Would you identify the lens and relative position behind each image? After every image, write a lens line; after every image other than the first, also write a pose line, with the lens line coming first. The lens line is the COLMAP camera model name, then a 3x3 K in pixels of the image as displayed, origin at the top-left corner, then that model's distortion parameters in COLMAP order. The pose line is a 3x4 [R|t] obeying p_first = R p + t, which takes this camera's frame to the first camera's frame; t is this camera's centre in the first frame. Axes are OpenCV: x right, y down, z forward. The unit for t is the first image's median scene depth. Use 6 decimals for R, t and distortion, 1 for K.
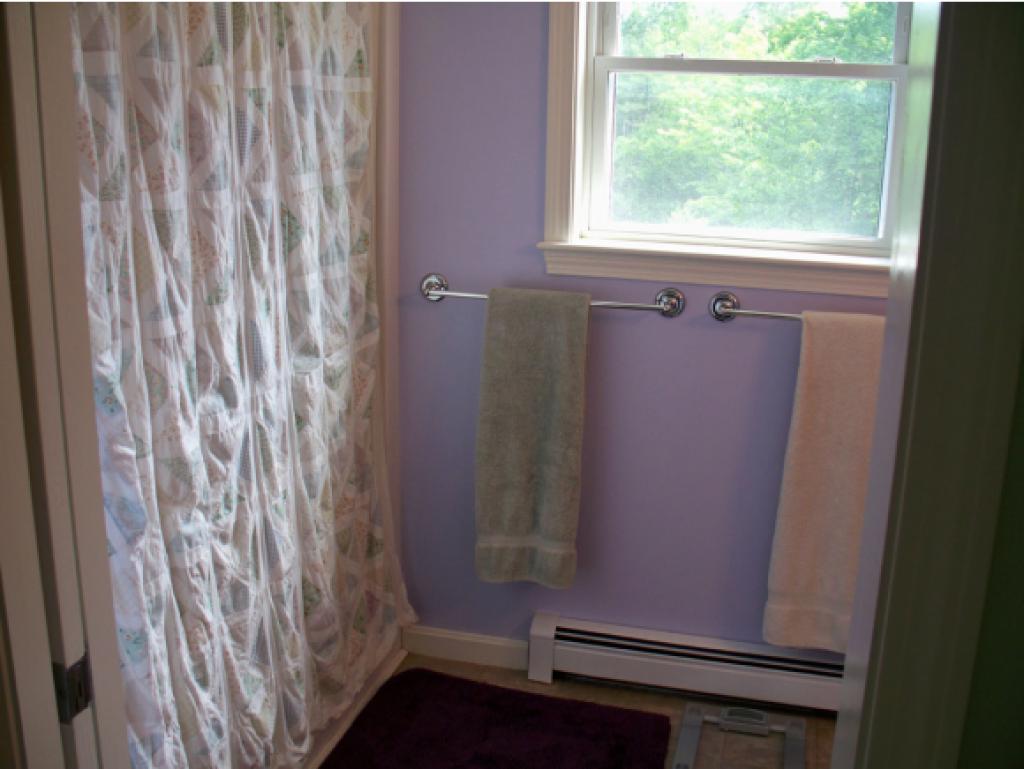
lens RADIAL K [[1072.1, 0, 513.4], [0, 1072.1, 399.9], [0, 0, 1]] dist [-0.212298, 0.234541]
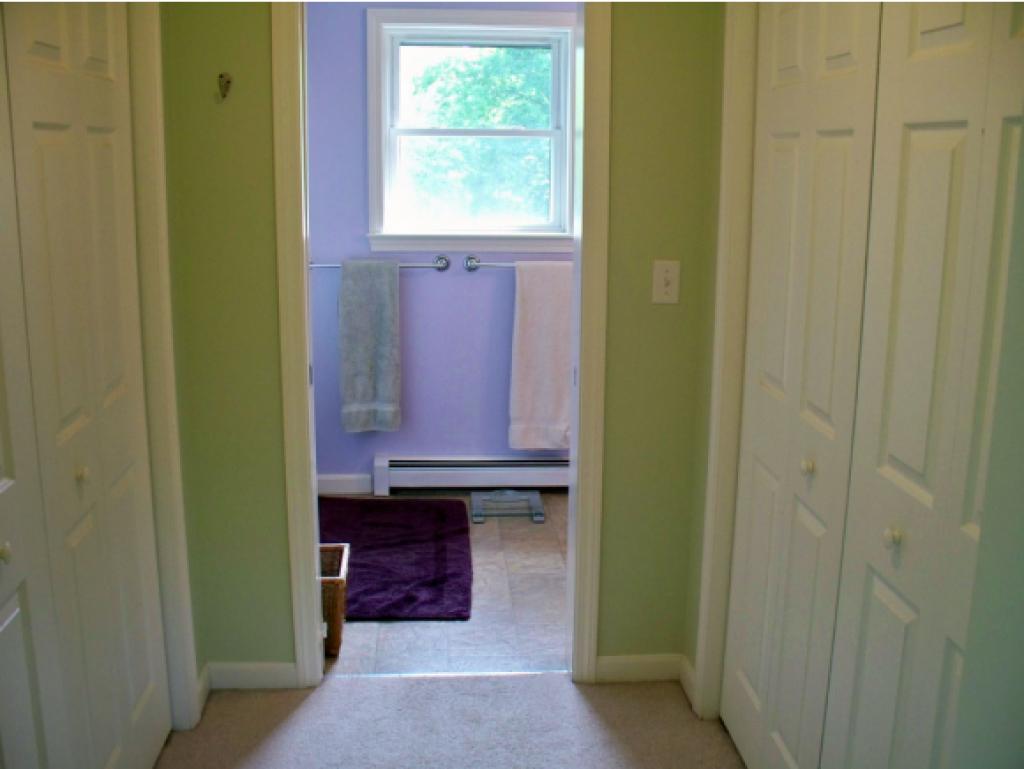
lens RADIAL K [[1072.1, 0, 513.4], [0, 1072.1, 399.9], [0, 0, 1]] dist [-0.212298, 0.234541]
pose [[0.945092, -0.085705, 0.315365, -0.318030], [0.095464, 0.995311, -0.015599, 0.173186], [-0.312549, 0.044849, 0.948842, -0.717231]]
